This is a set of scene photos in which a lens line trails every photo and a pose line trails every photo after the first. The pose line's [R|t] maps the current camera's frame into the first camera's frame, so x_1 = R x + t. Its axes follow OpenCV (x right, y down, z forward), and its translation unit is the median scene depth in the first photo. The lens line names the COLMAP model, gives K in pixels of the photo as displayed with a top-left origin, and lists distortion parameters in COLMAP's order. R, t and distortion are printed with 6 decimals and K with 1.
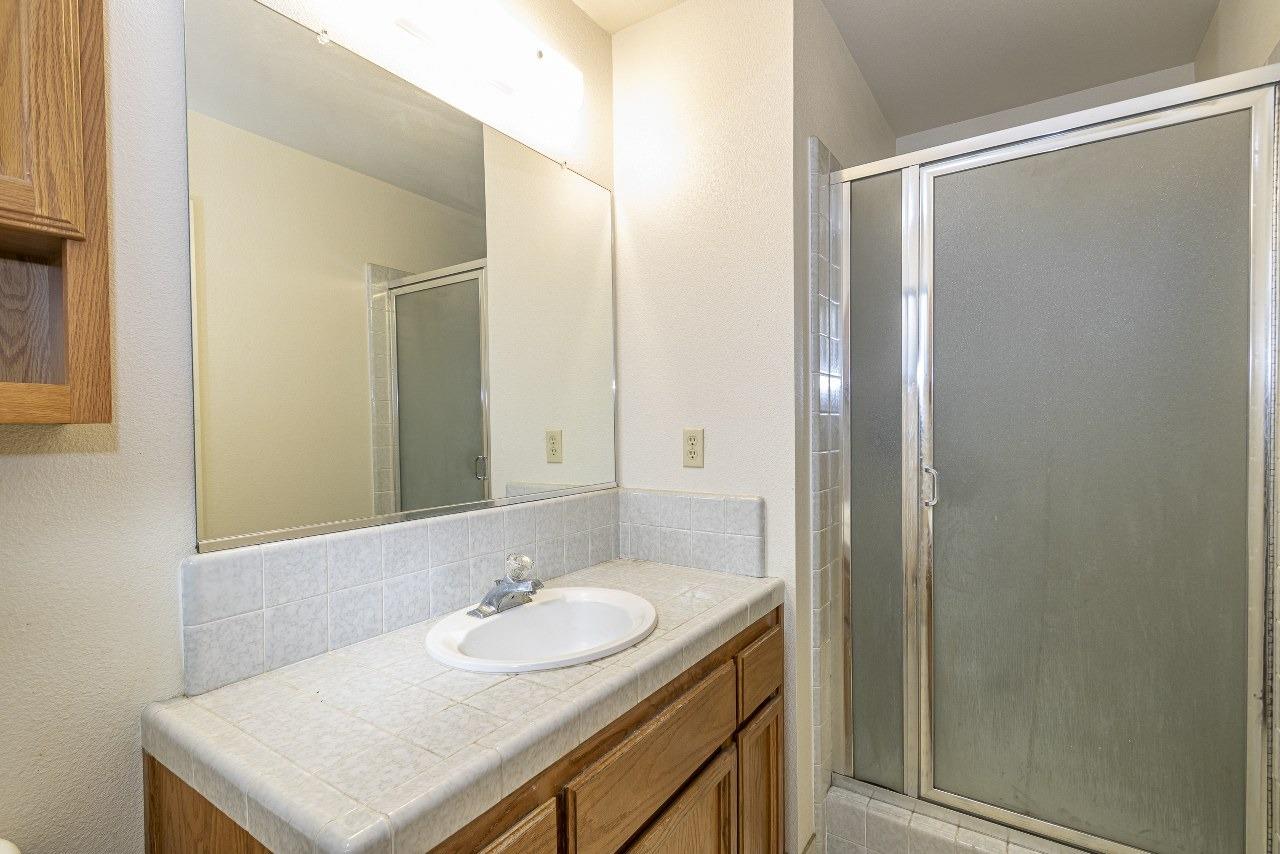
lens RADIAL K [[593.9, 0, 641.7], [0, 593.9, 433.8], [0, 0, 1]] dist [0.011028, -0.007058]
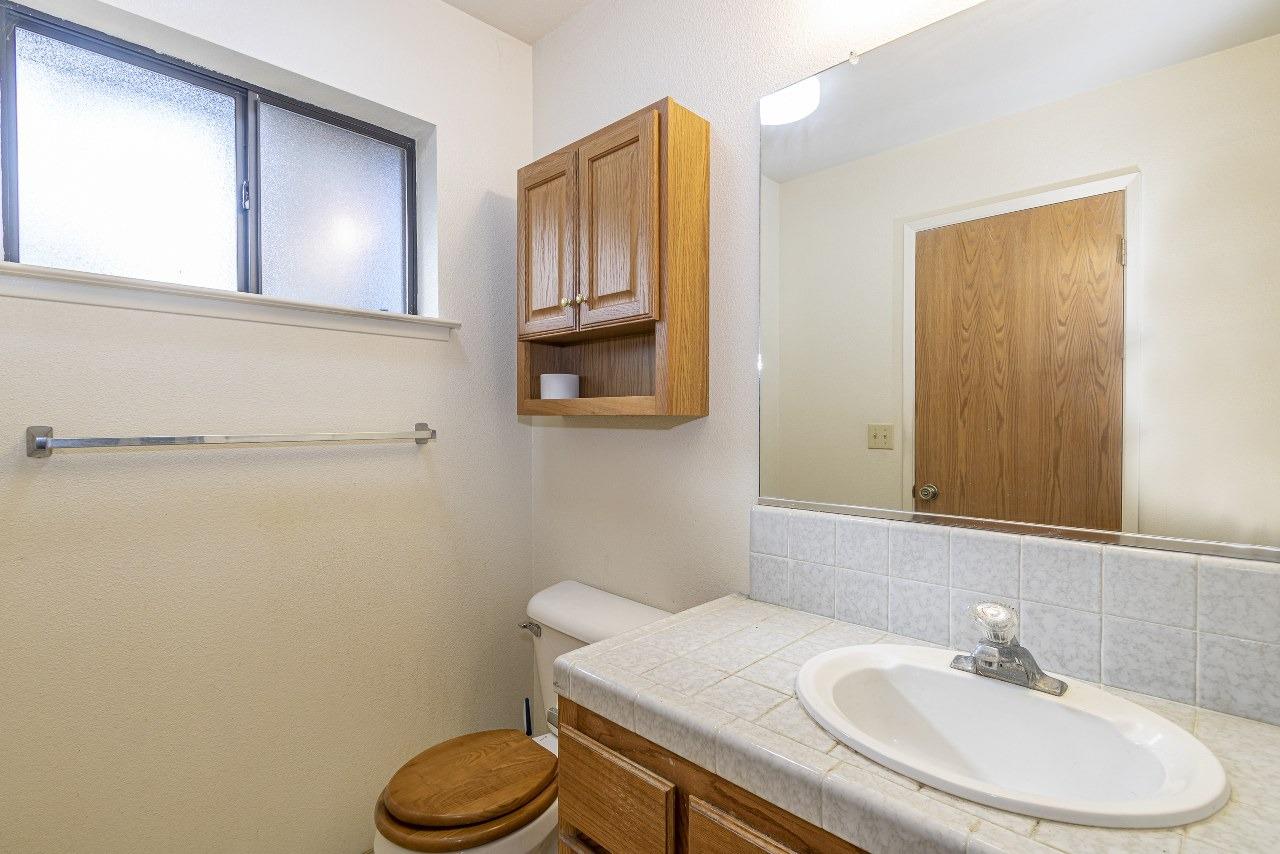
lens RADIAL K [[600.6, 0, 638.7], [0, 600.6, 433.0], [0, 0, 1]] dist [0.003812, -0.000225]
pose [[-0.186134, 0.030944, -0.982037, 0.626175], [-0.008147, 0.999421, 0.033036, -0.016505], [0.982491, 0.014150, -0.185774, 0.827218]]
